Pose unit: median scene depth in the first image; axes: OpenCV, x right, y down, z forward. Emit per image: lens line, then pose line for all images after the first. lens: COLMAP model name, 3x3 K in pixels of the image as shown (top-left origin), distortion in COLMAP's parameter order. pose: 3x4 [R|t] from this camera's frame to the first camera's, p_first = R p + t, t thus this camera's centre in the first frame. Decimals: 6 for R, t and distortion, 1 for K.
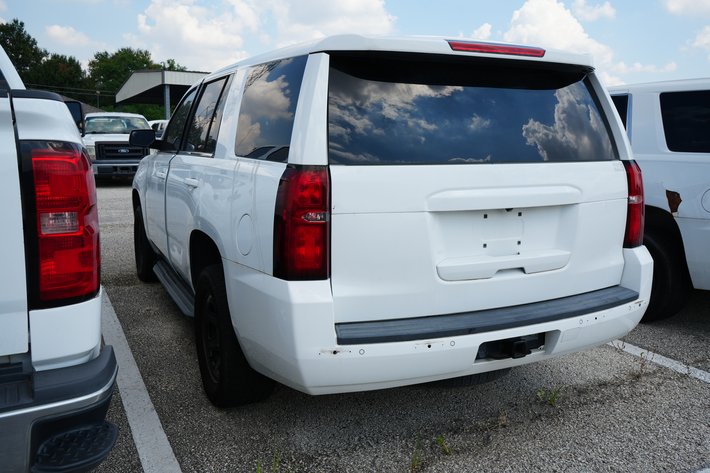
lens RADIAL K [[611.2, 0, 345.8], [0, 611.2, 229.4], [0, 0, 1]] dist [-0.007968, -0.000872]
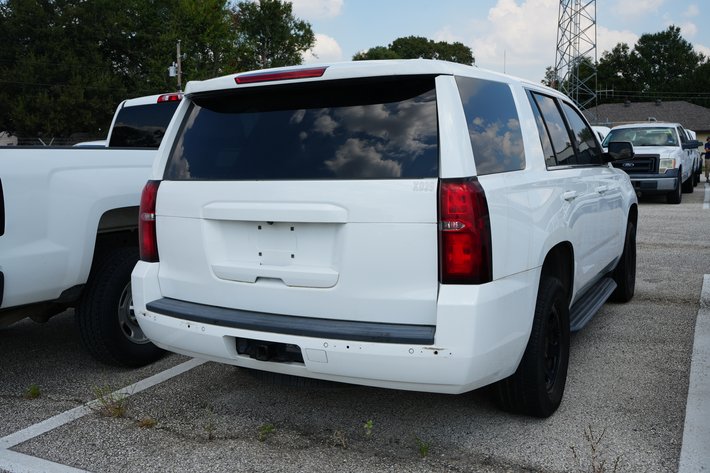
lens RADIAL K [[662.0, 0, 352.5], [0, 662.0, 229.1], [0, 0, 1]] dist [-0.000507, -0.005959]
pose [[0.602869, 0.072900, -0.794503, 1.271033], [-0.096954, 0.995131, 0.017740, -0.055482], [0.791928, 0.066335, 0.607001, 0.397980]]
